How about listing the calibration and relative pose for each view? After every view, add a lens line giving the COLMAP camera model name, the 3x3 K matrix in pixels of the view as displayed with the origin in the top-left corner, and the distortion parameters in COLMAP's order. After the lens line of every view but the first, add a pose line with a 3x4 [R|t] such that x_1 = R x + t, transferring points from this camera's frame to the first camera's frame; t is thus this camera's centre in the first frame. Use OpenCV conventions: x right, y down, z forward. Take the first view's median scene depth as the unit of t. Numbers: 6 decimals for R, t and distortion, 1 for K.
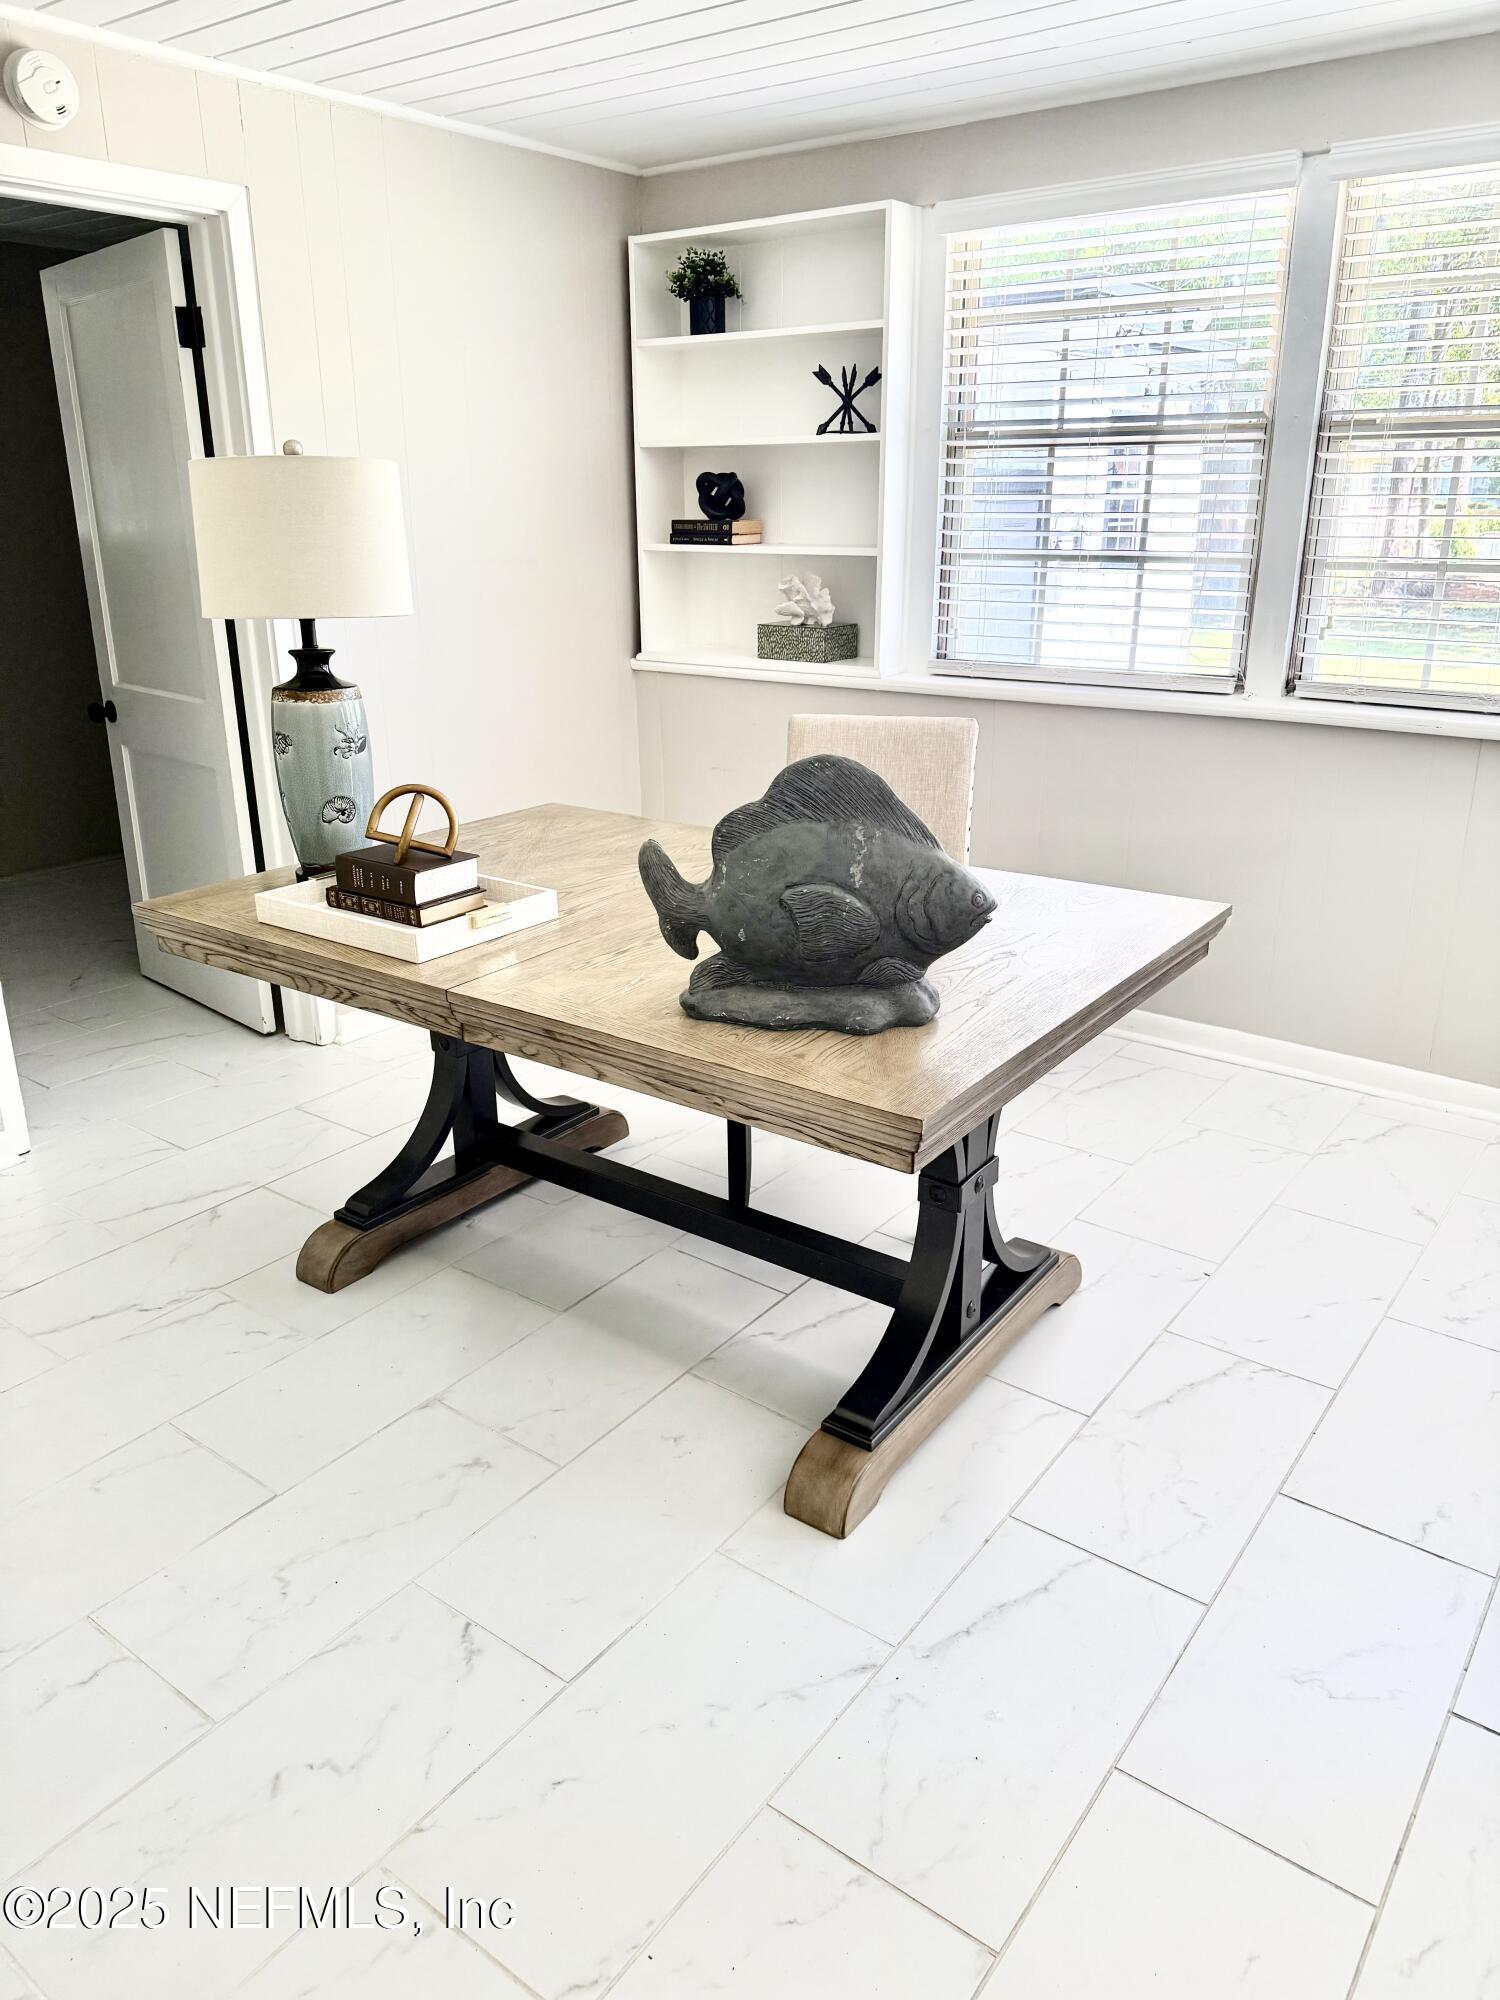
lens RADIAL K [[1433.6, 0, 783.1], [0, 1433.6, 959.4], [0, 0, 1]] dist [0.087786, -0.083252]
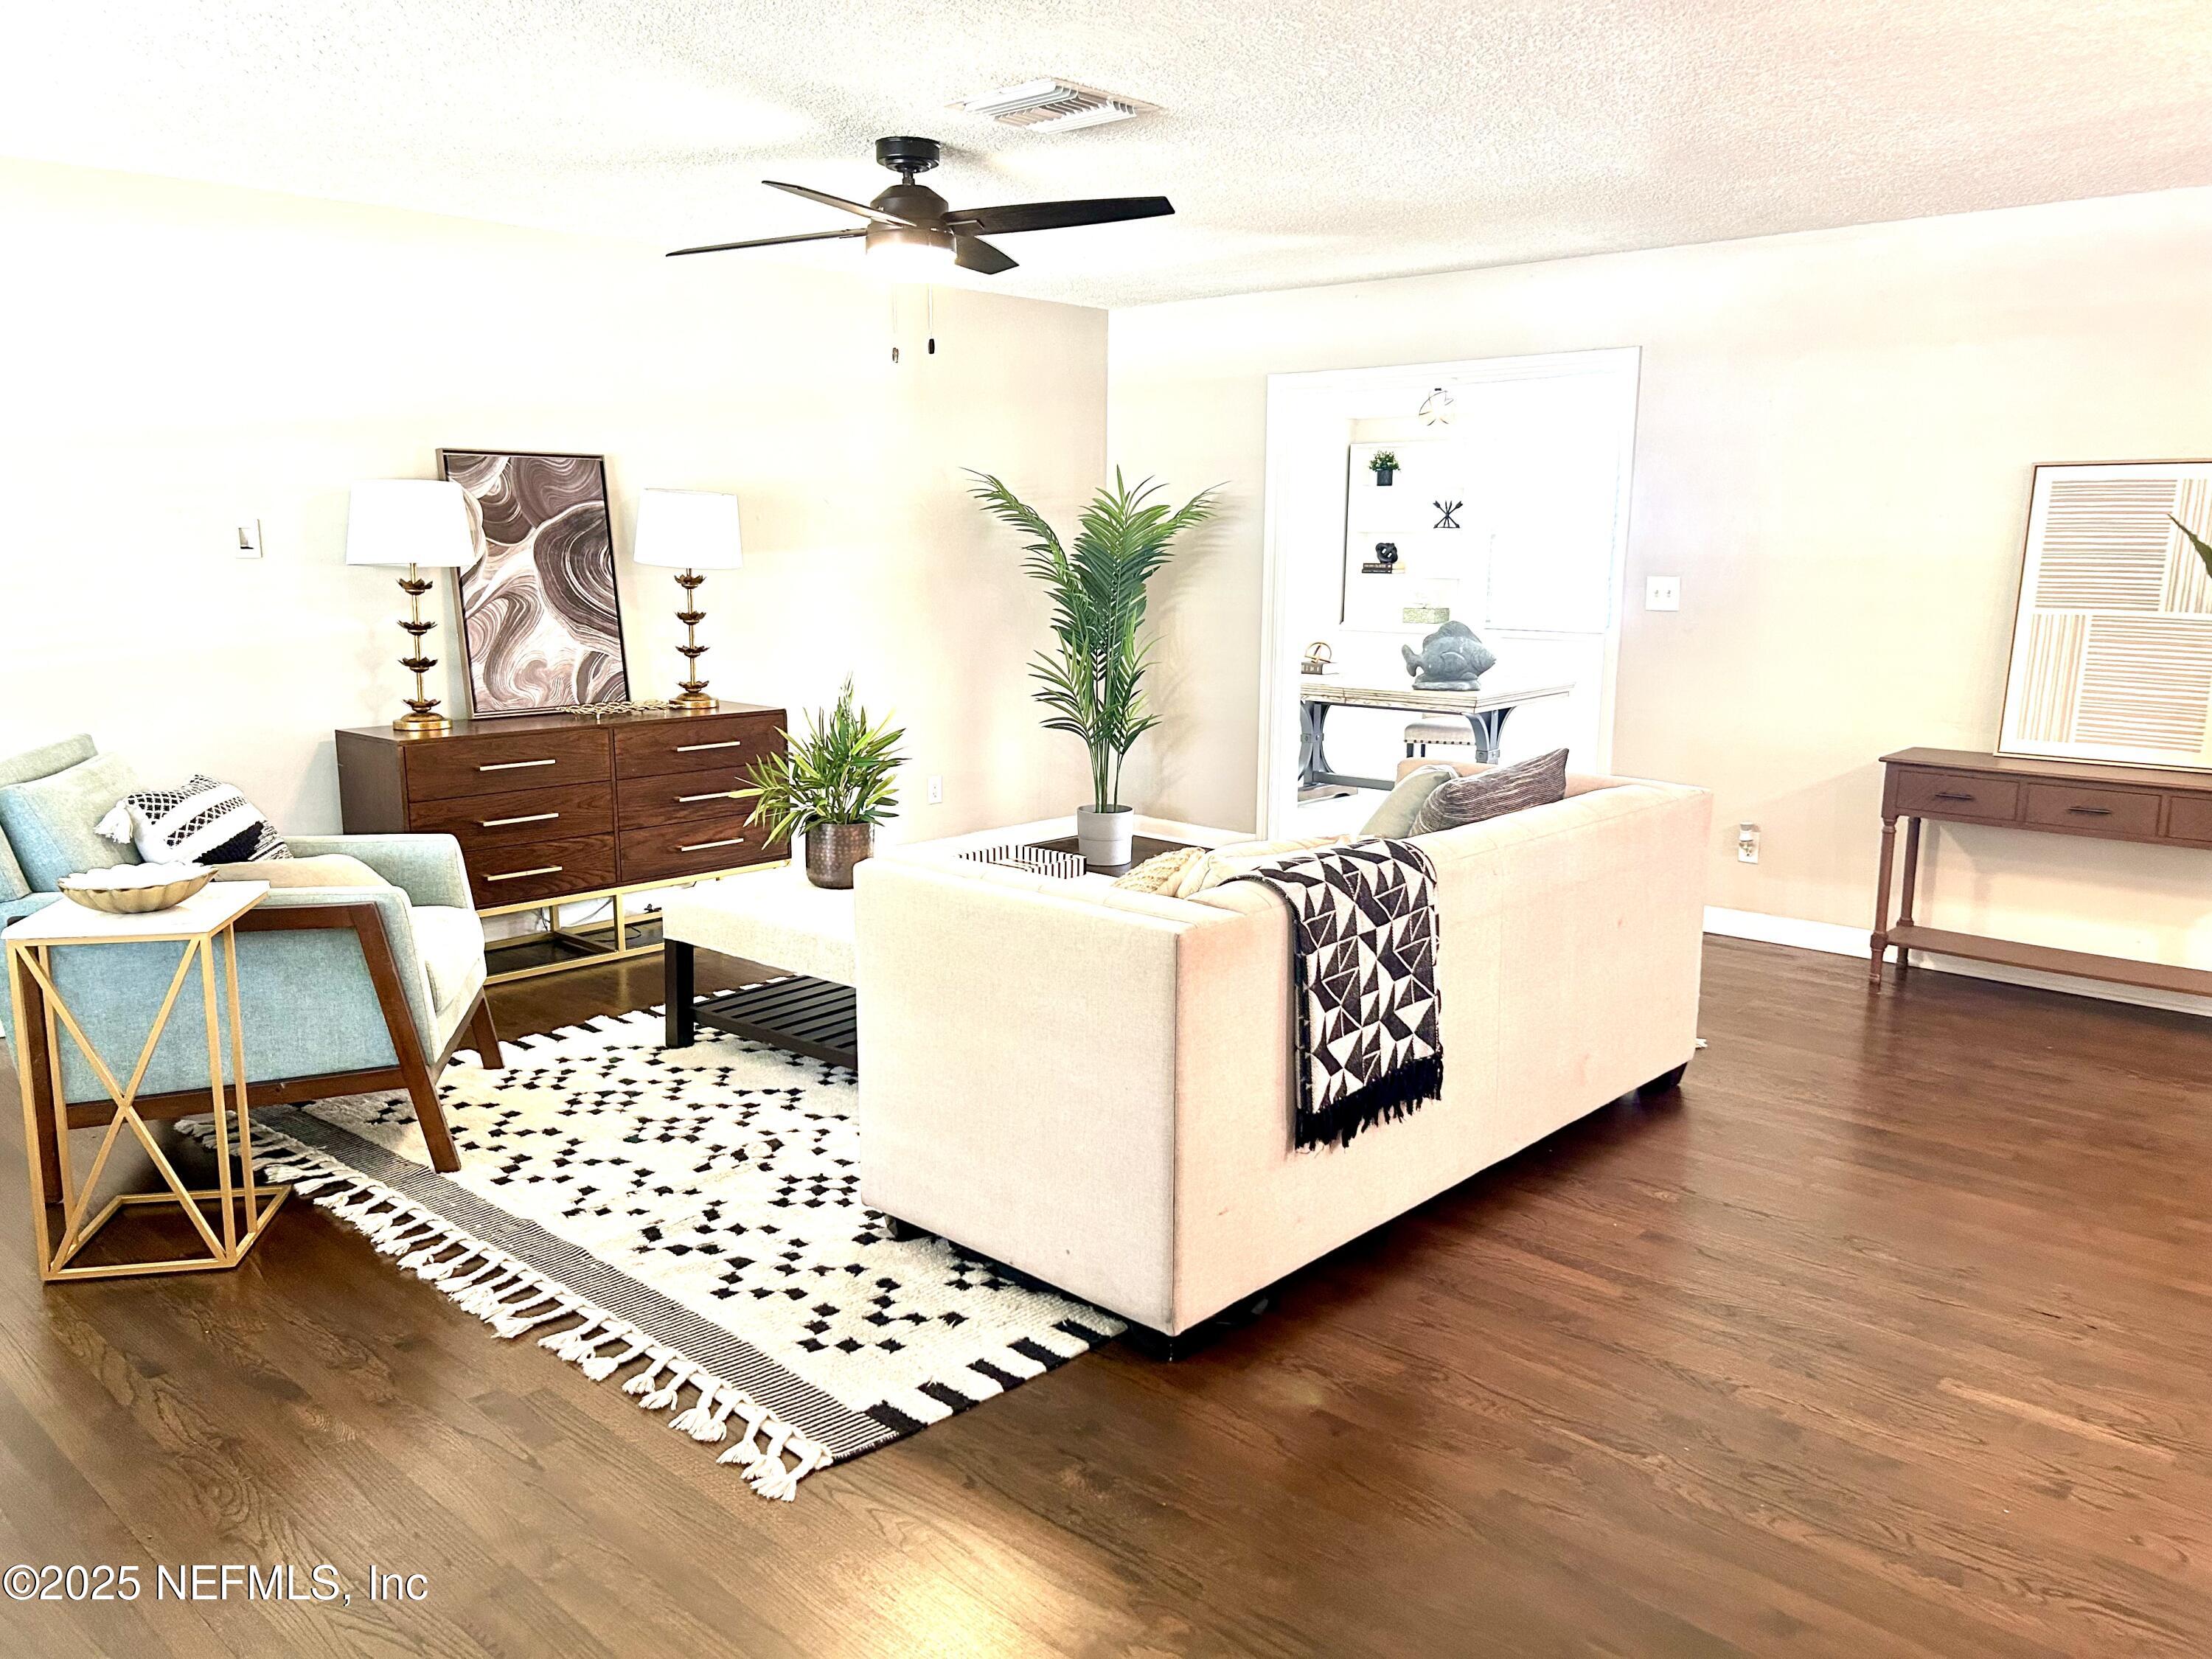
lens RADIAL K [[1680.4, 0, 1104.9], [0, 1680.4, 839.1], [0, 0, 1]] dist [0.034274, -0.006625]
pose [[0.992393, 0.034000, -0.118322, -0.163101], [-0.049419, 0.990291, -0.129927, 0.506519], [0.112756, 0.134786, 0.984438, -1.648467]]
